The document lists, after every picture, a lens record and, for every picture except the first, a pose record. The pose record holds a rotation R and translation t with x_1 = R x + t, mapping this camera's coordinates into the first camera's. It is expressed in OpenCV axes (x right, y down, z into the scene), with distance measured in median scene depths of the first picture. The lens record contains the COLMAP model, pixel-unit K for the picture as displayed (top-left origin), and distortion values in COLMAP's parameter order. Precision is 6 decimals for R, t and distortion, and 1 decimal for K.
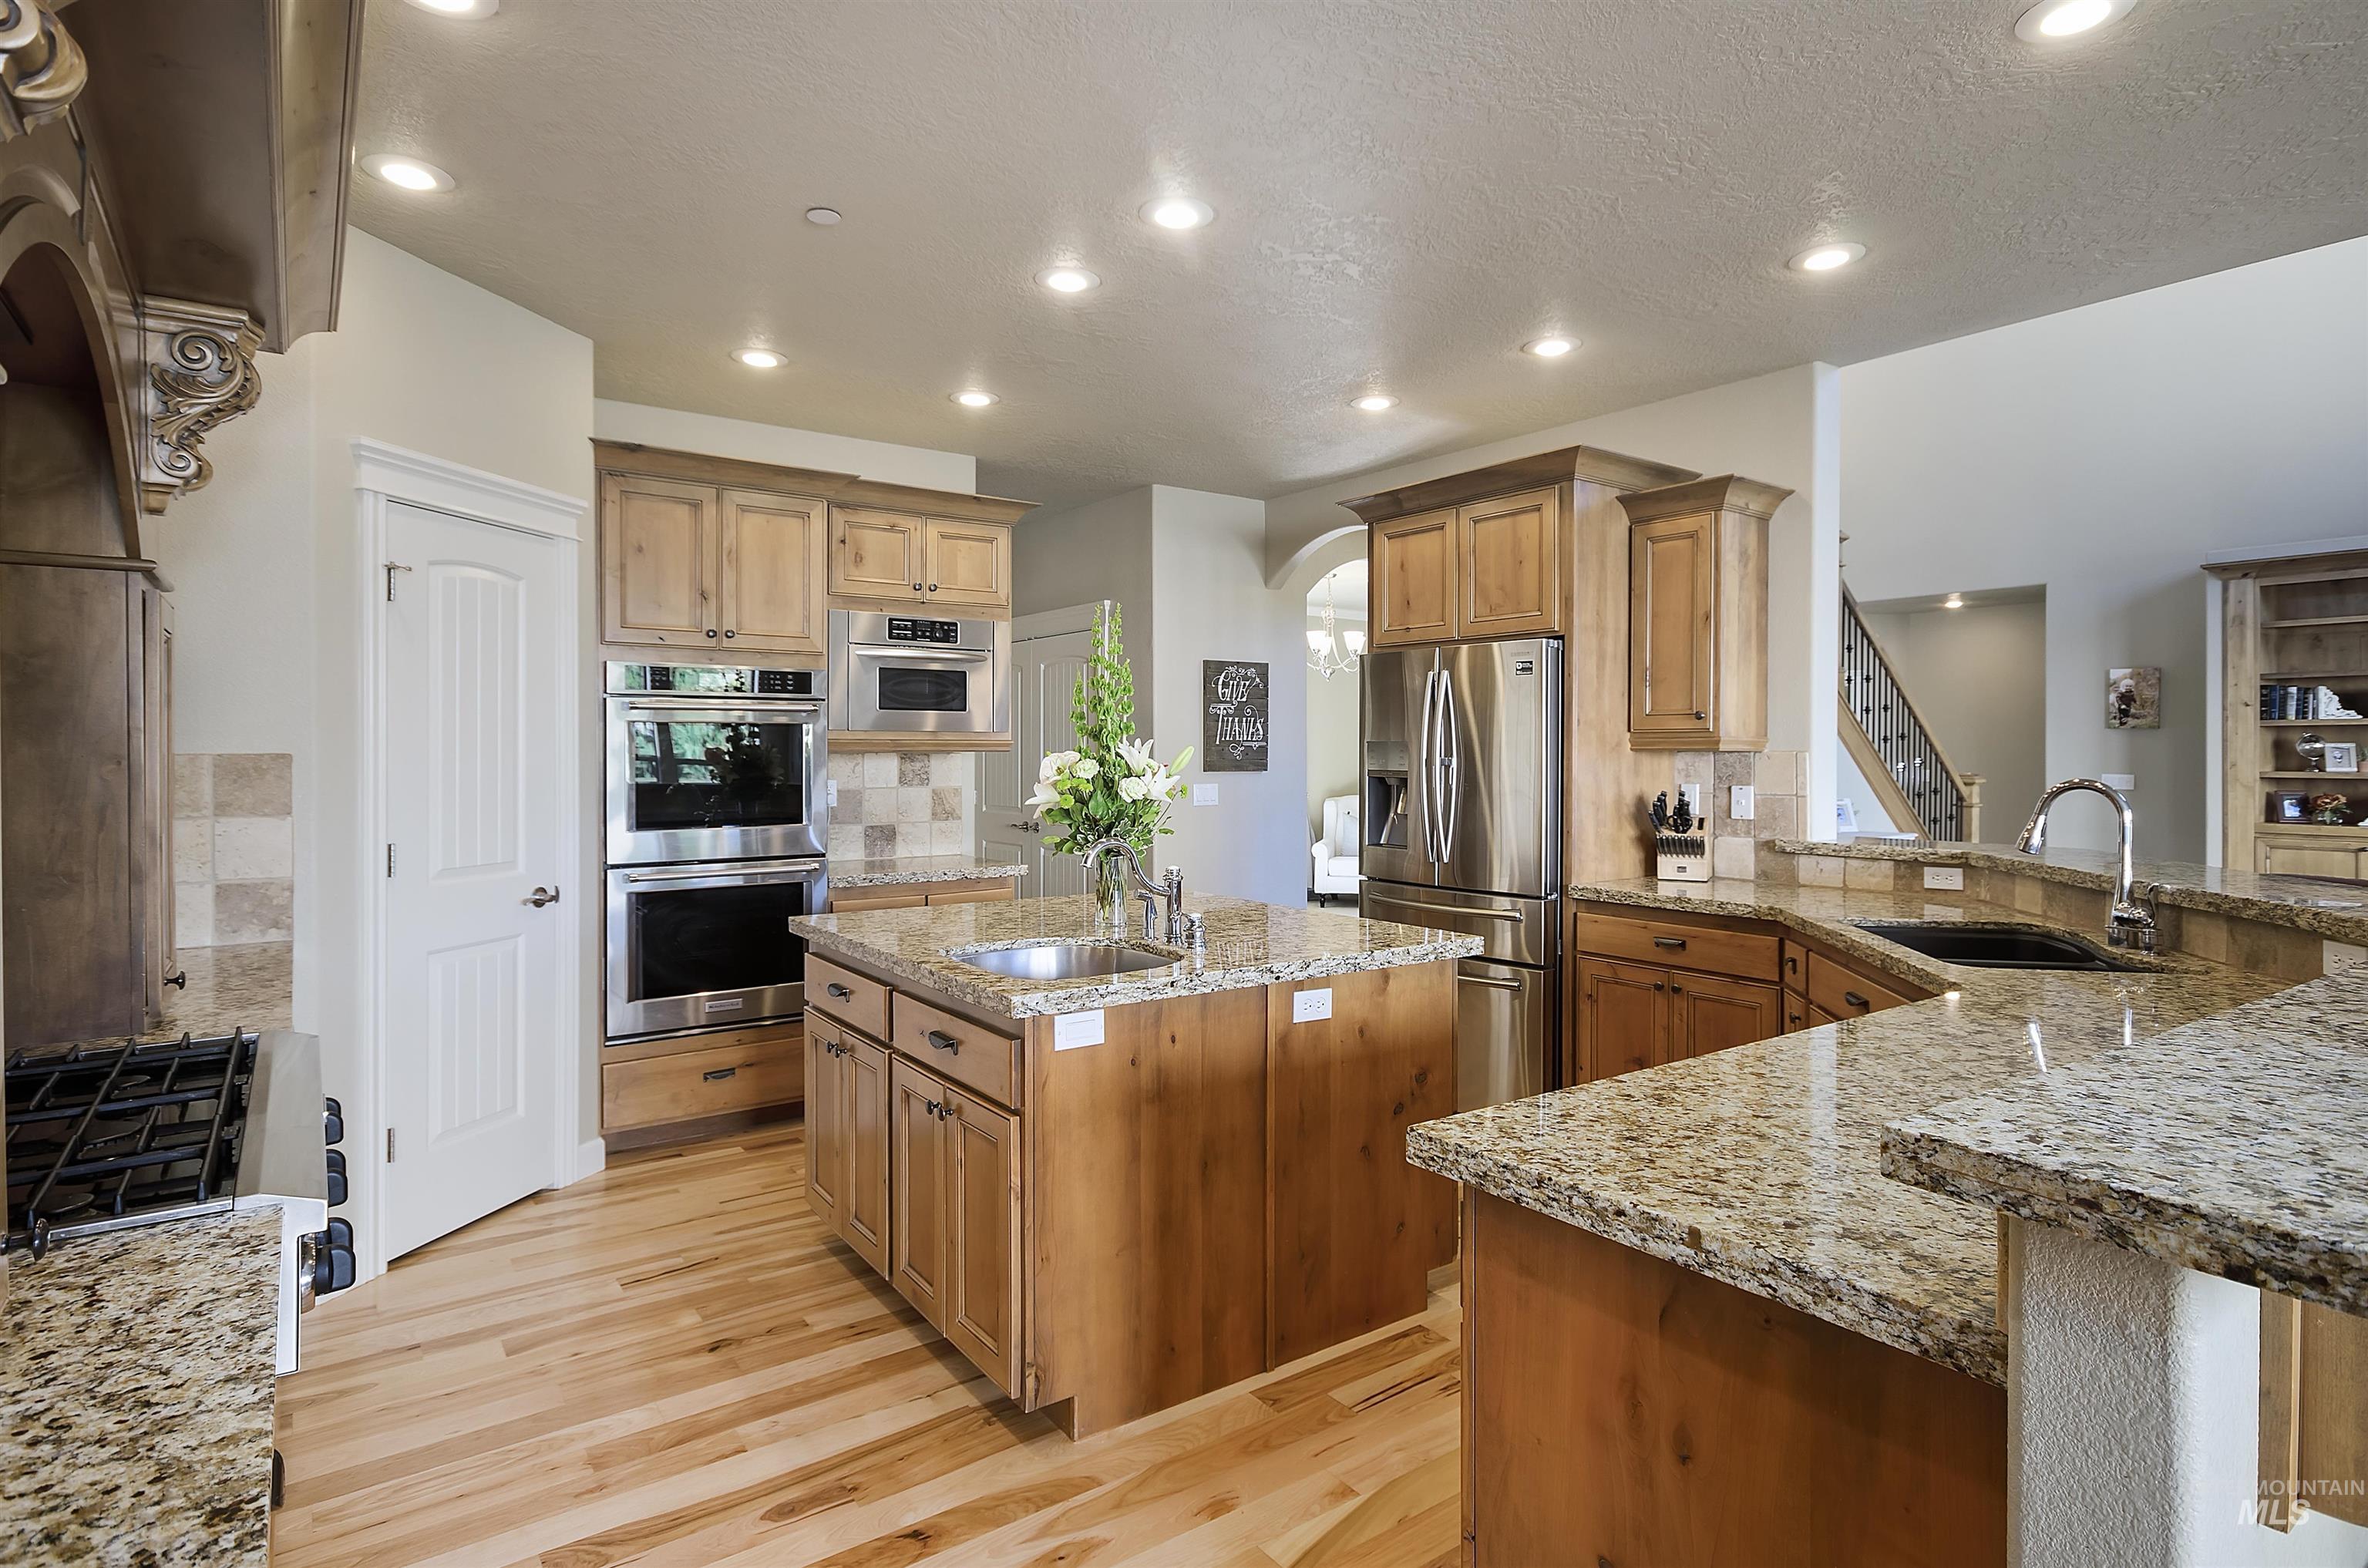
lens RADIAL K [[1261.9, 0, 1184.8], [0, 1261.9, 769.0], [0, 0, 1]] dist [-0.000887, -0.000013]
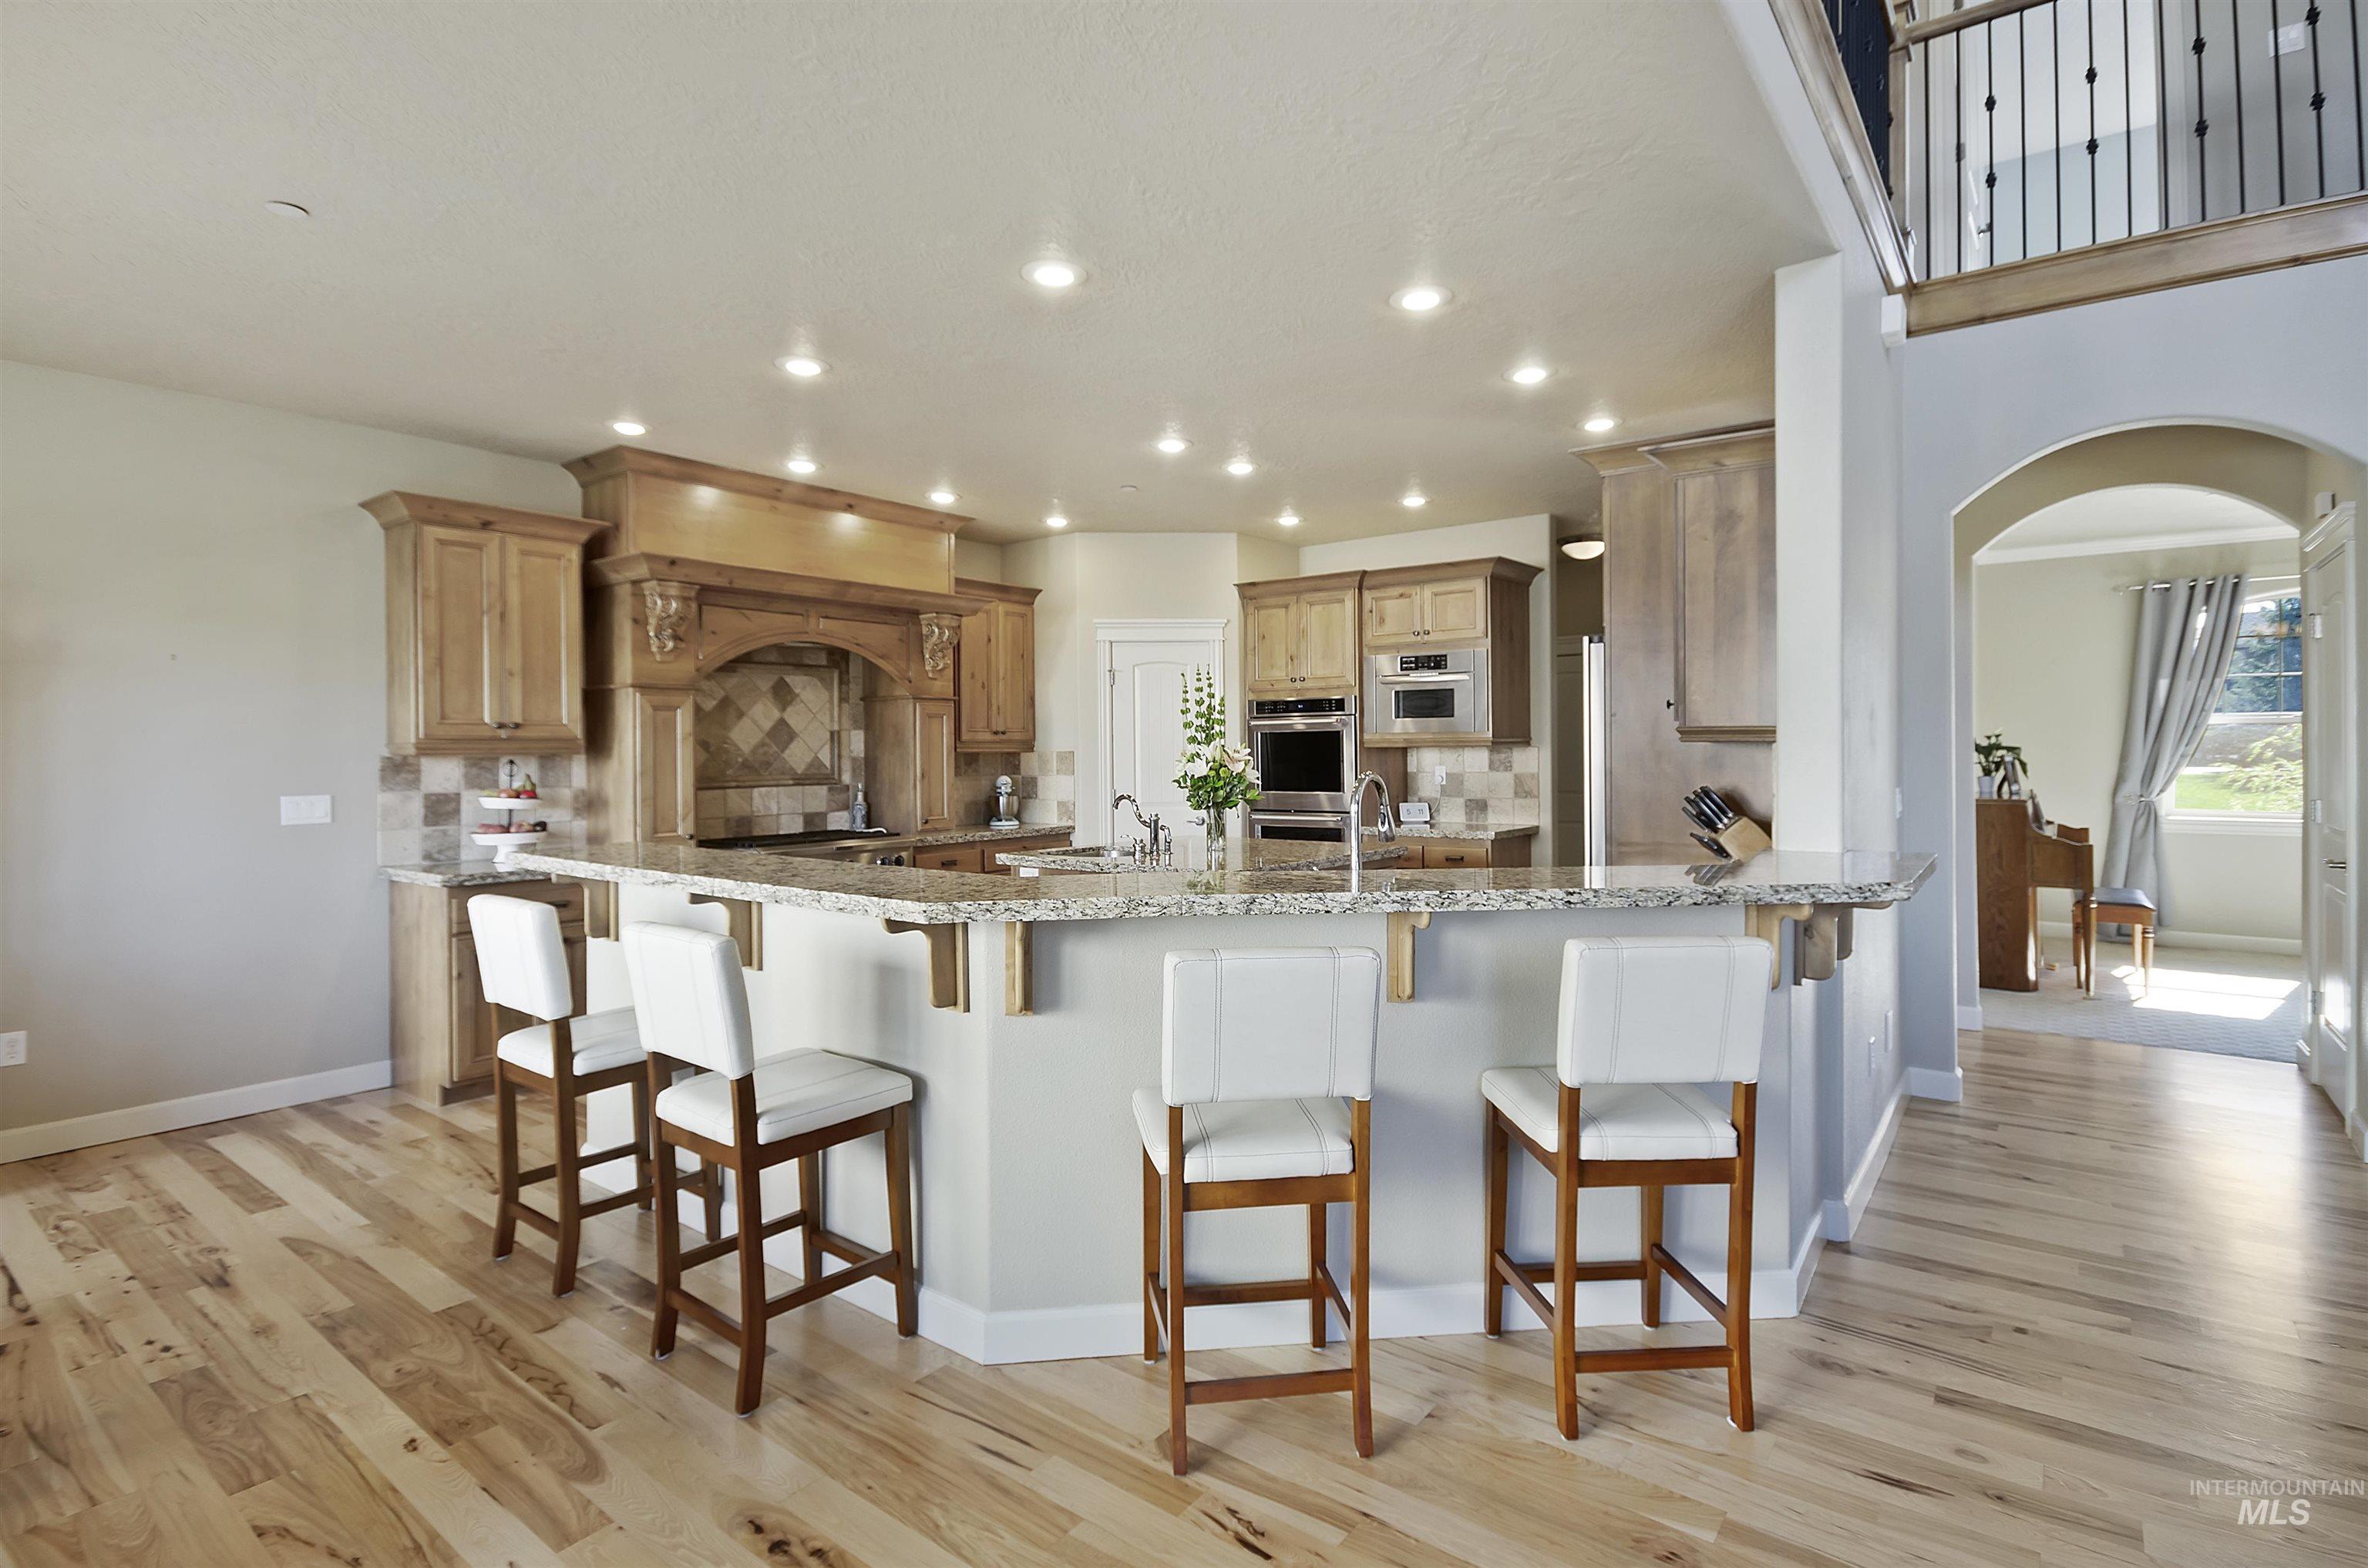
lens RADIAL K [[1146.7, 0, 1185.7], [0, 1146.7, 765.6], [0, 0, 1]] dist [-0.001725, -0.000029]
pose [[0.299620, 0.008523, -0.954021, 0.957614], [-0.006160, 0.999957, 0.006999, 0.000769], [0.954039, 0.003780, 0.299659, 0.343587]]
